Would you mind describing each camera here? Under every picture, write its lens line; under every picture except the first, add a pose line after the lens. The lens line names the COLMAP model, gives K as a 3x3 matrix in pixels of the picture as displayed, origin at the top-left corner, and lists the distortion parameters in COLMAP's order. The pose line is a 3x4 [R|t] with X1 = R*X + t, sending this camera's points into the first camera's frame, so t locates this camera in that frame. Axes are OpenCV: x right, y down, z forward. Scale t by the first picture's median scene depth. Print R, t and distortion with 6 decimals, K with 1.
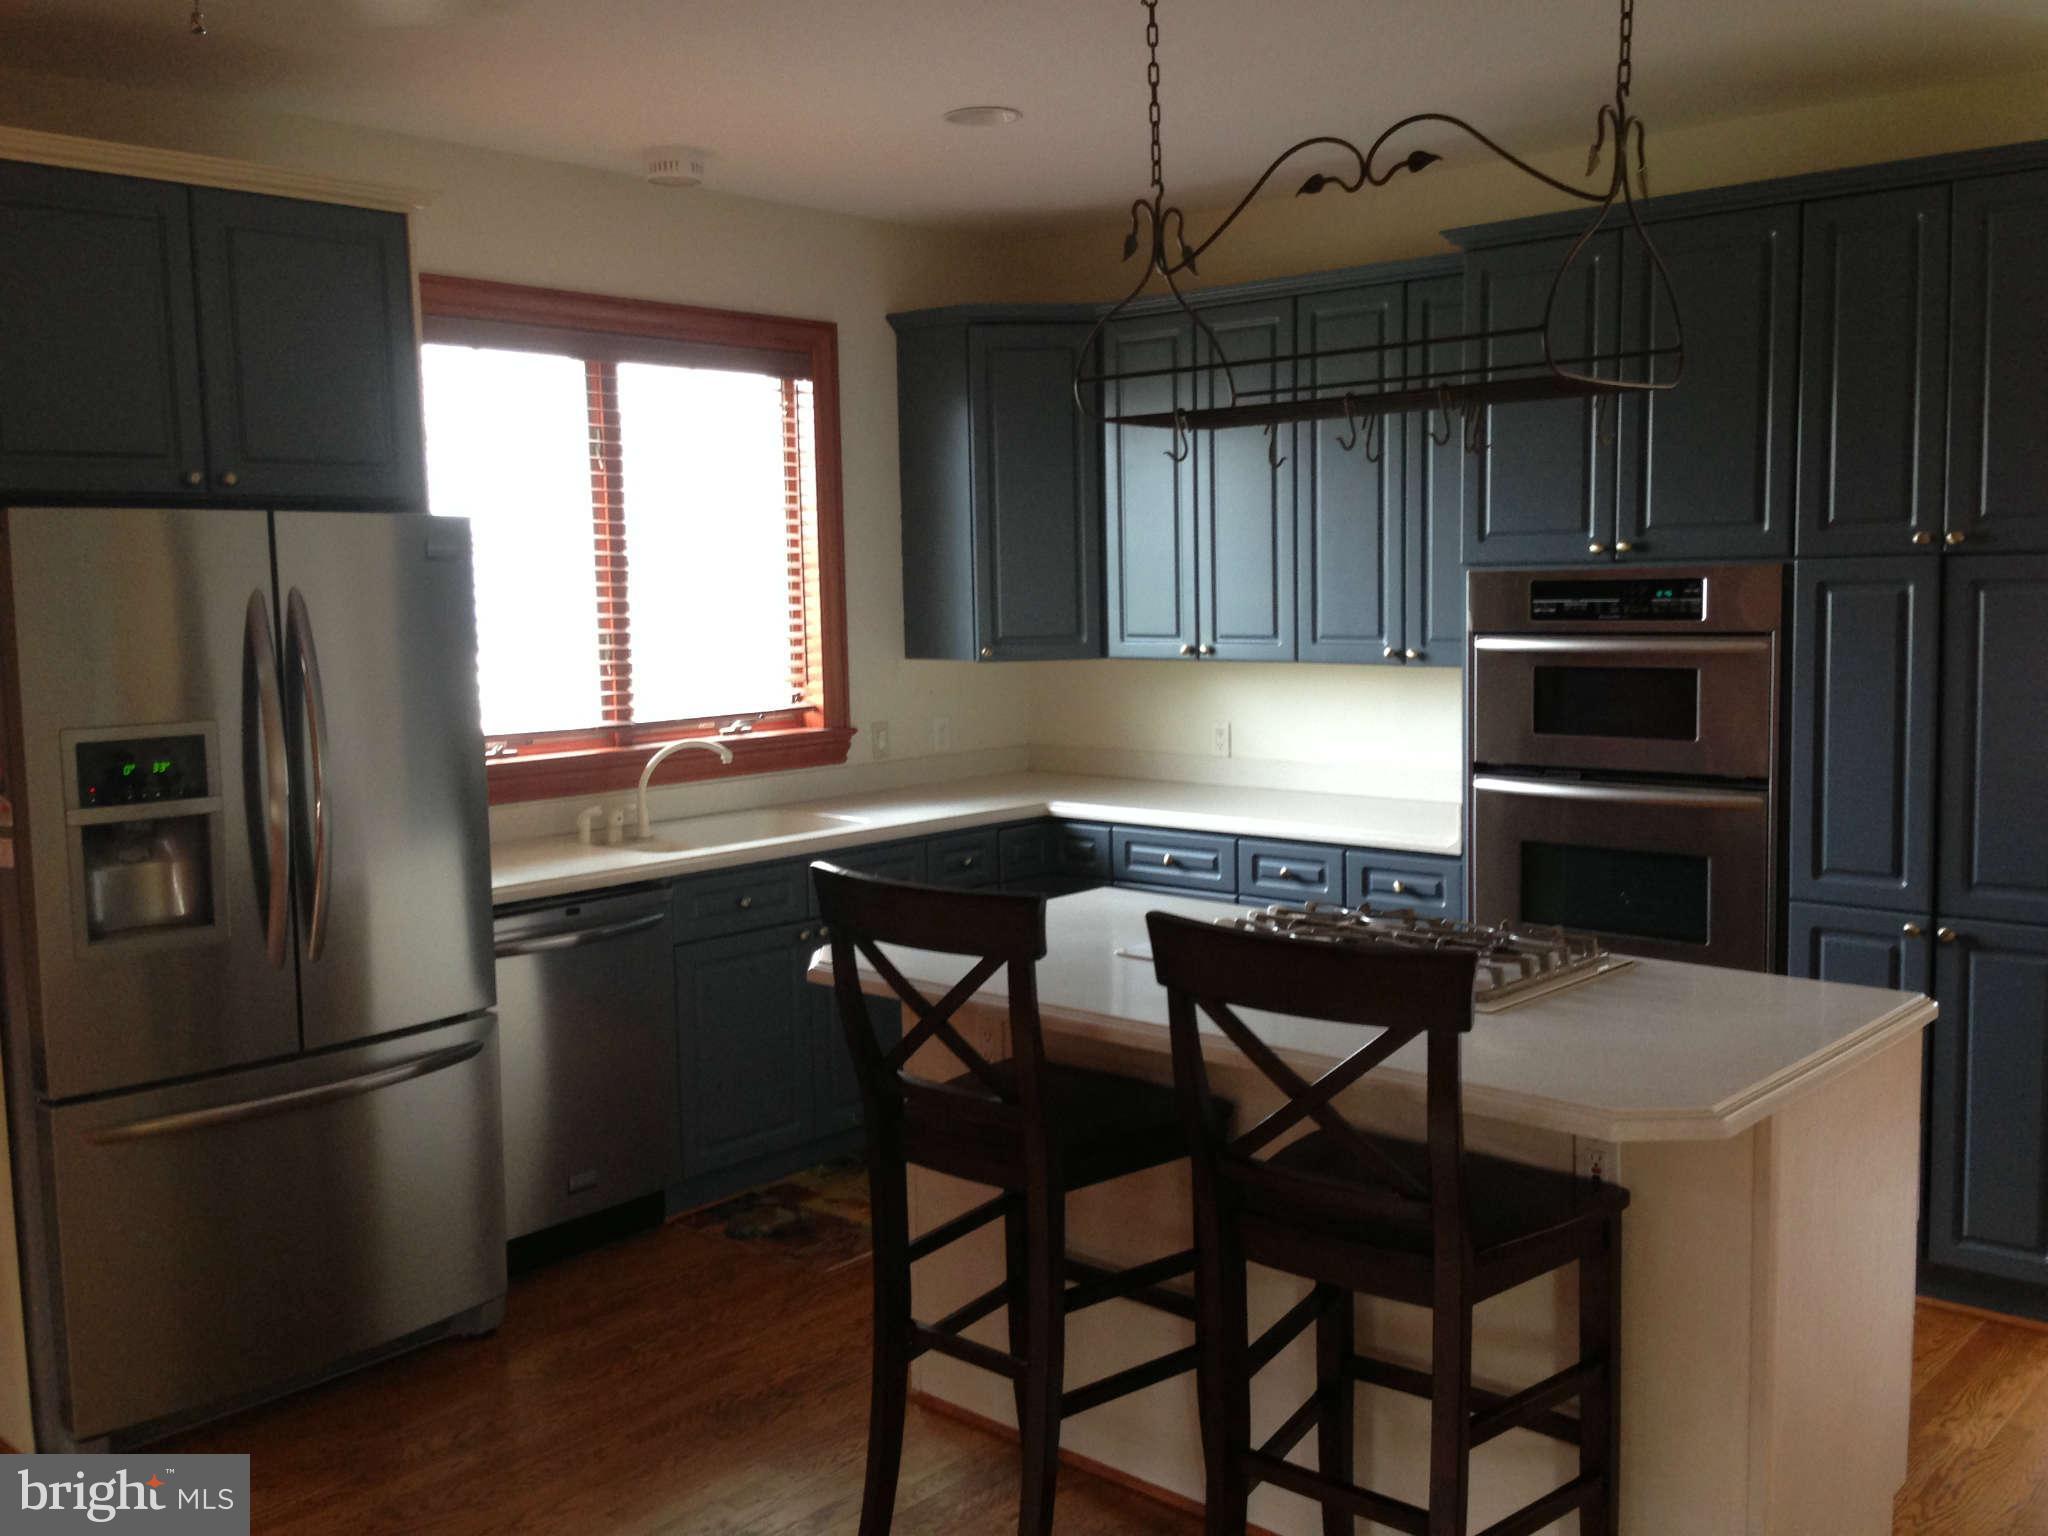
lens RADIAL K [[1844.0, 0, 1037.4], [0, 1844.0, 756.3], [0, 0, 1]] dist [0.040570, -0.049966]
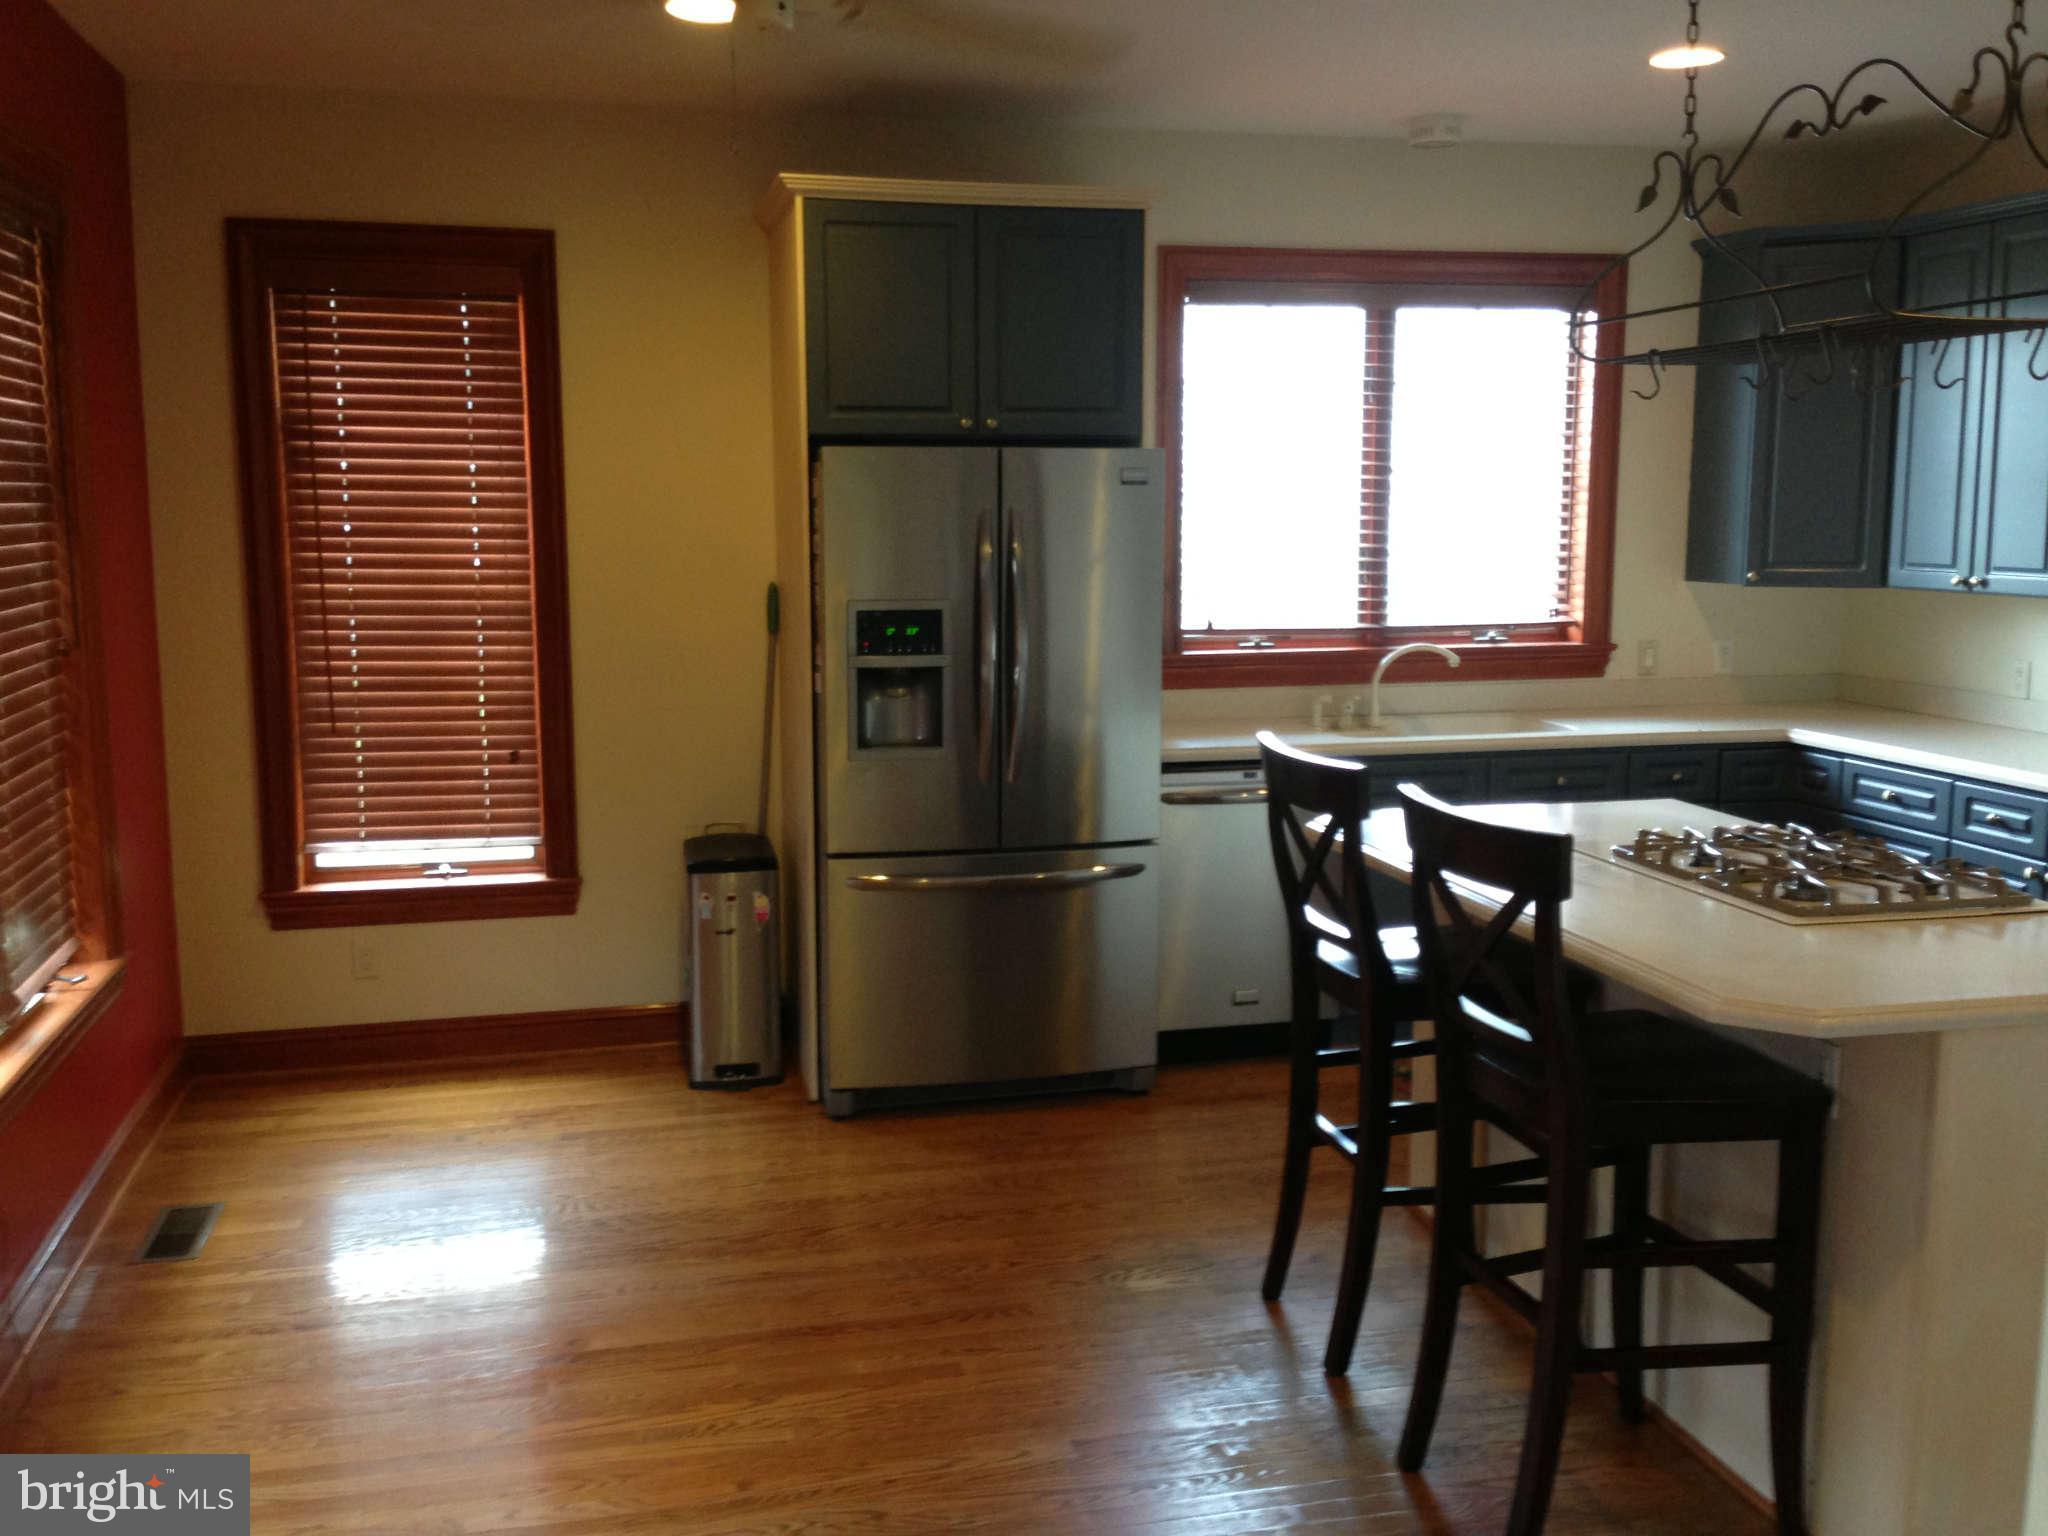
lens RADIAL K [[1844.0, 0, 1027.0], [0, 1844.0, 759.1], [0, 0, 1]] dist [0.040570, -0.049966]
pose [[0.822393, 0.092816, -0.561298, 0.336810], [-0.067027, 0.995538, 0.066416, 0.003365], [0.564958, -0.016998, 0.824945, -0.092833]]
